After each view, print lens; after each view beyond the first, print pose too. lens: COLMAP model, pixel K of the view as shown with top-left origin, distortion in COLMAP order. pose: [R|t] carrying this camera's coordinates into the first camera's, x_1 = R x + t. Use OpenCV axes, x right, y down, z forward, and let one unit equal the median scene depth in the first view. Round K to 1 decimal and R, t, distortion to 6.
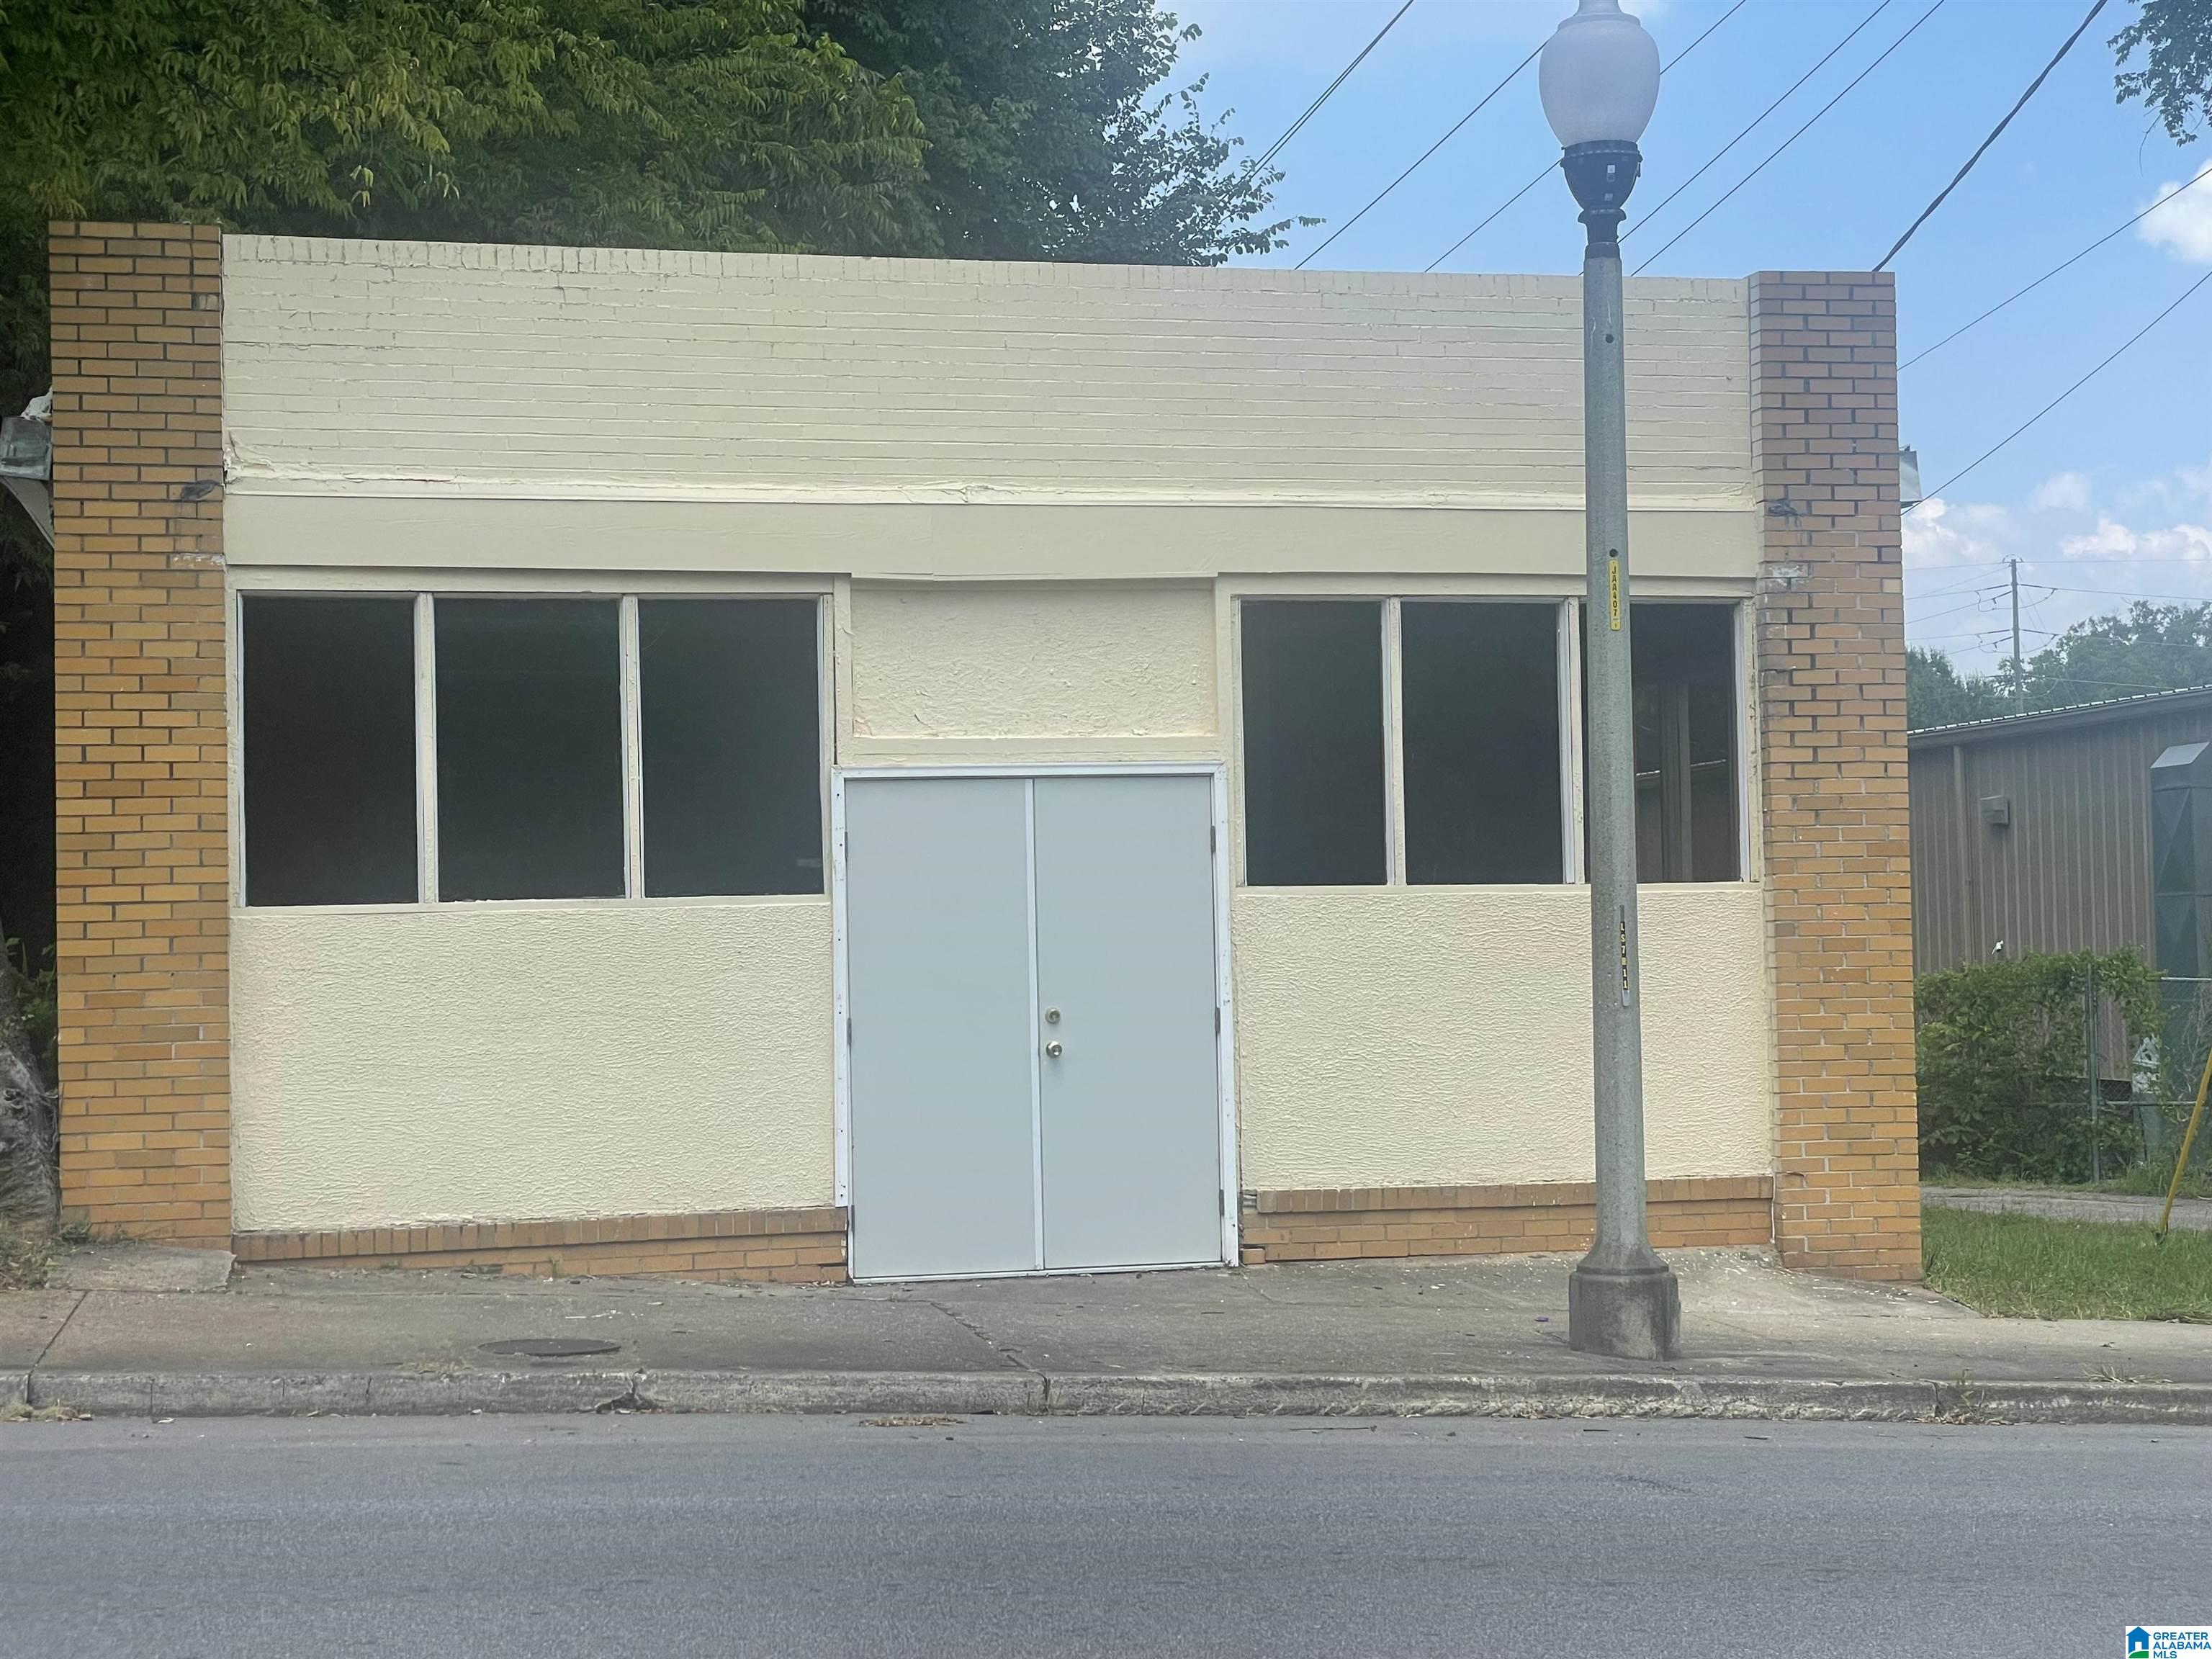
lens RADIAL K [[3331.0, 0, 1144.4], [0, 3331.0, 836.3], [0, 0, 1]] dist [0.163282, -0.120926]
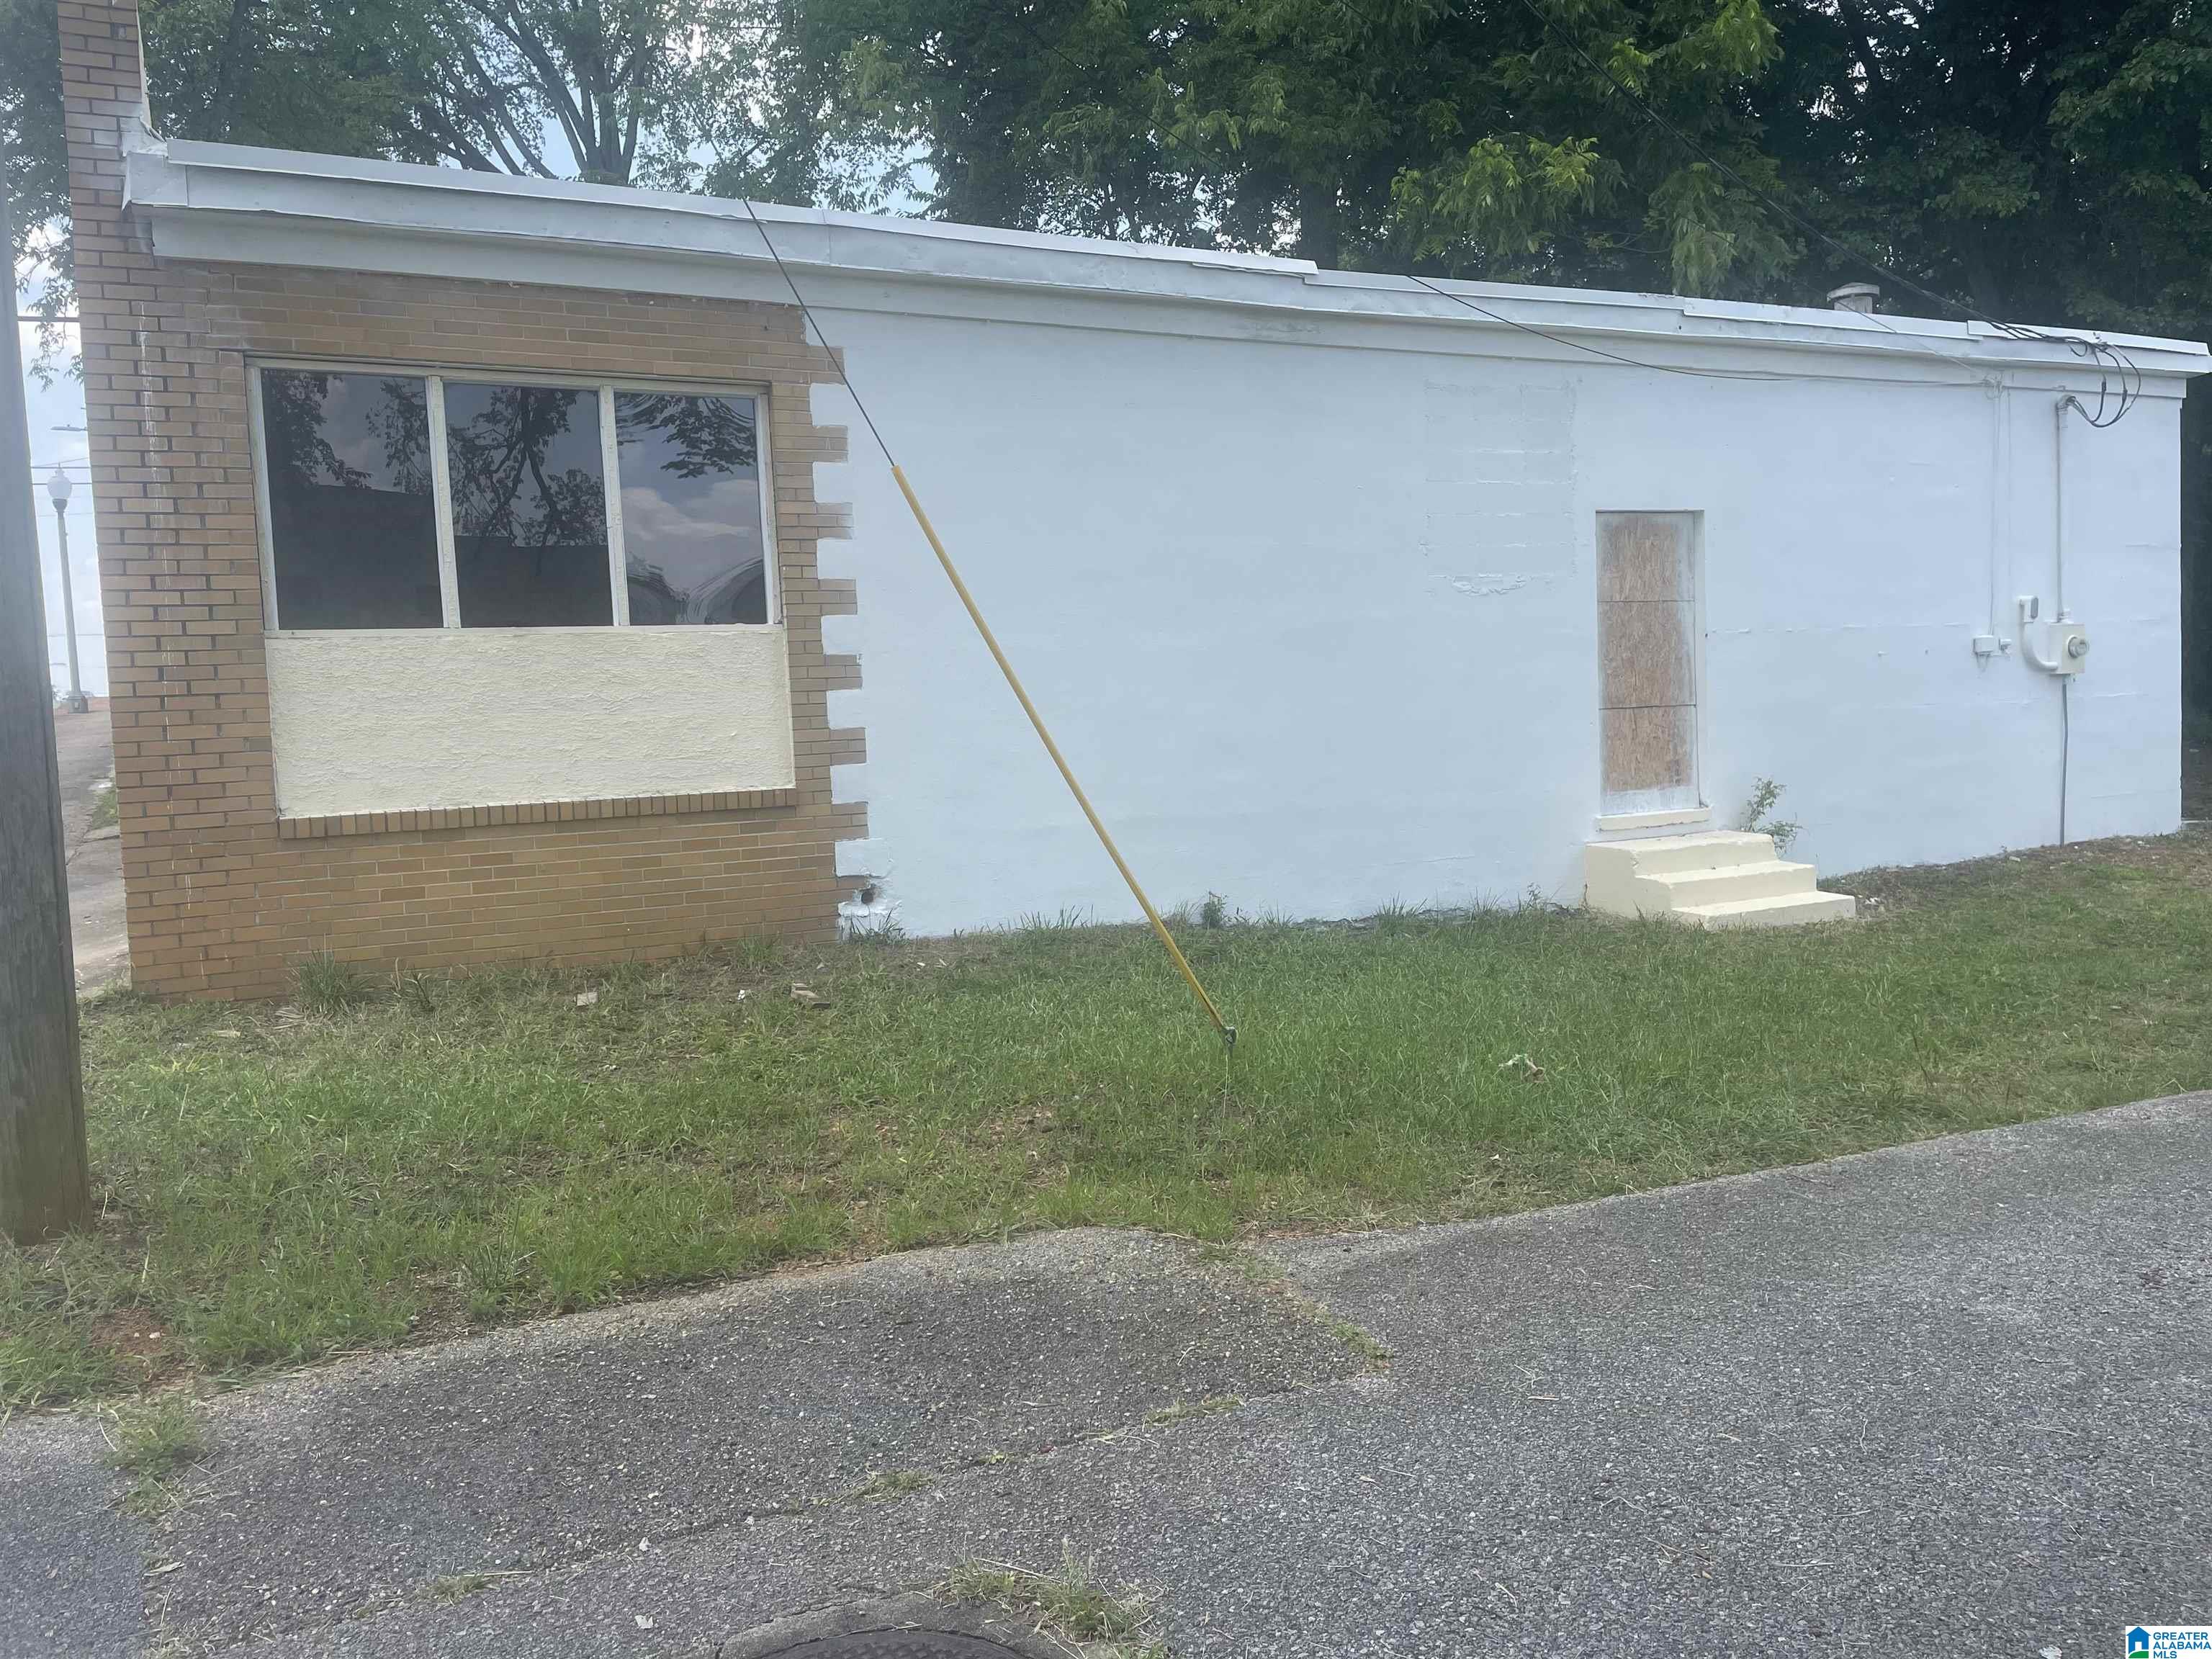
lens RADIAL K [[1675.9, 0, 1121.5], [0, 1675.9, 803.9], [0, 0, 1]] dist [0.100551, -0.136026]
pose [[0.220499, 0.059451, -0.973574, 0.882117], [0.076972, 0.993967, 0.078129, 0.059509], [0.972345, -0.092165, 0.214593, 1.198081]]
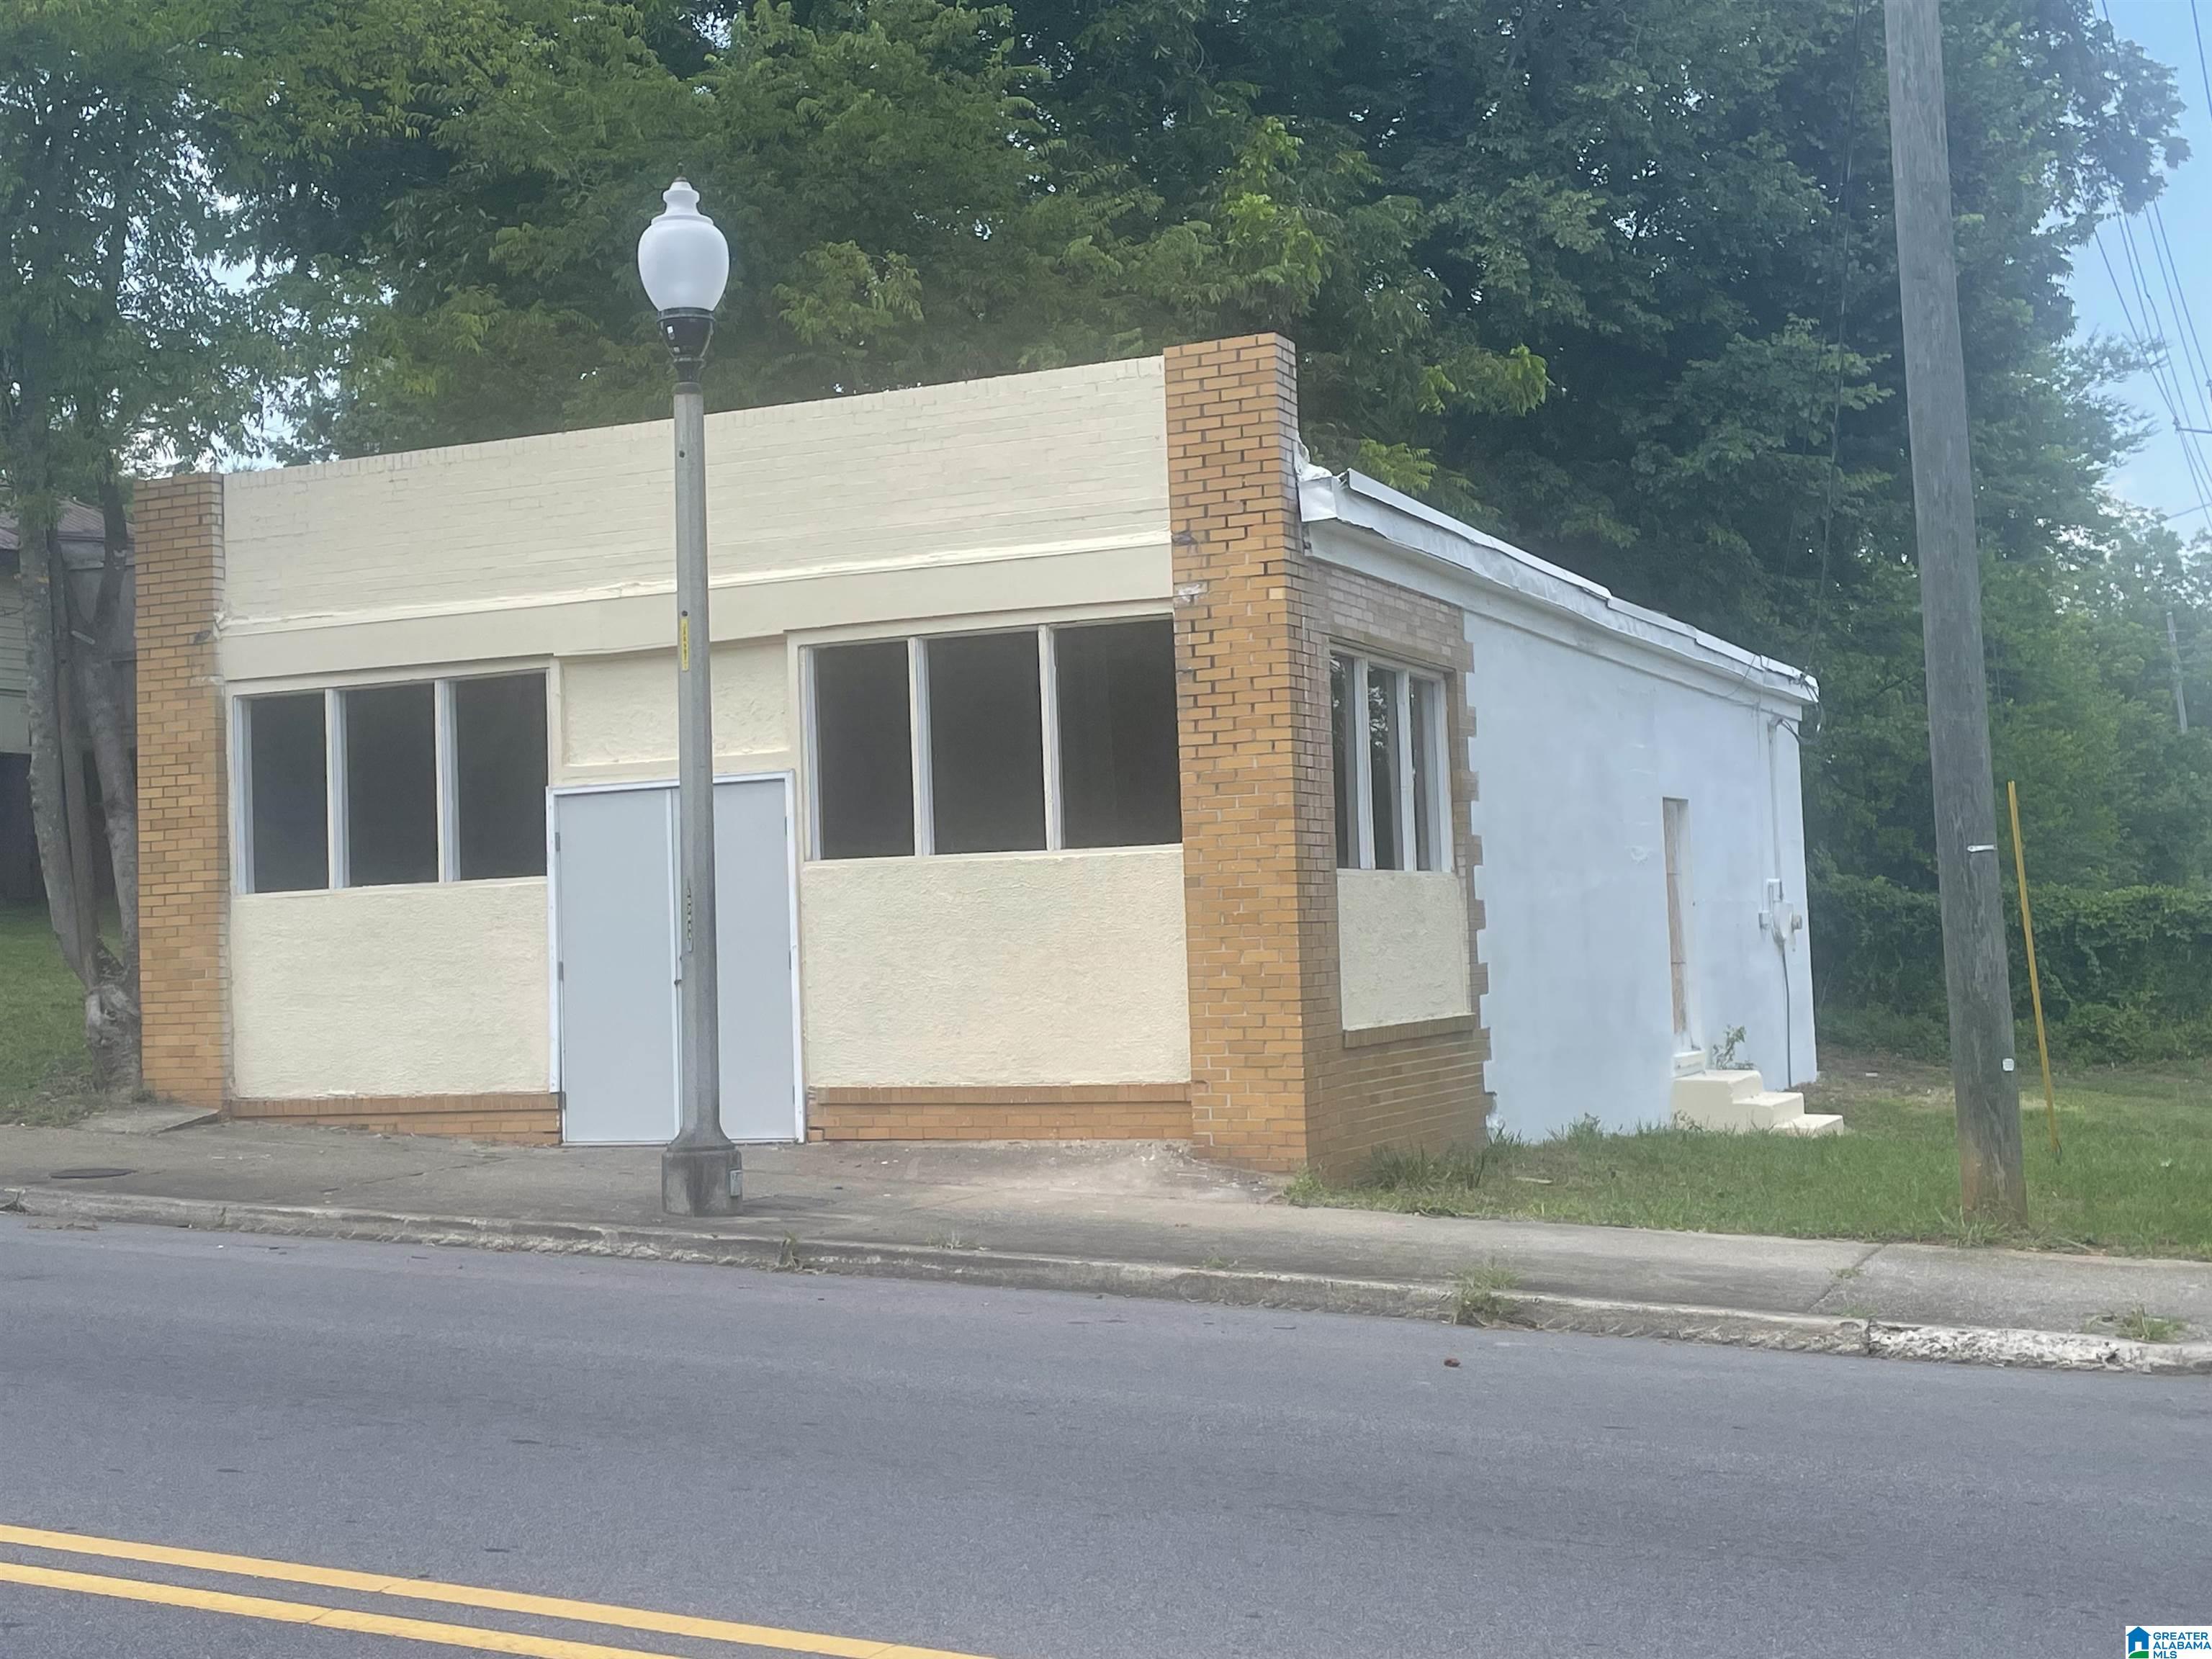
lens RADIAL K [[2782.4, 0, 1106.6], [0, 2782.4, 788.0], [0, 0, 1]] dist [0.148663, -0.338717]
pose [[0.795022, -0.042916, -0.605060, 0.853560], [0.043012, 0.998972, -0.014339, 0.007277], [0.605053, -0.014625, 0.796051, 0.186254]]
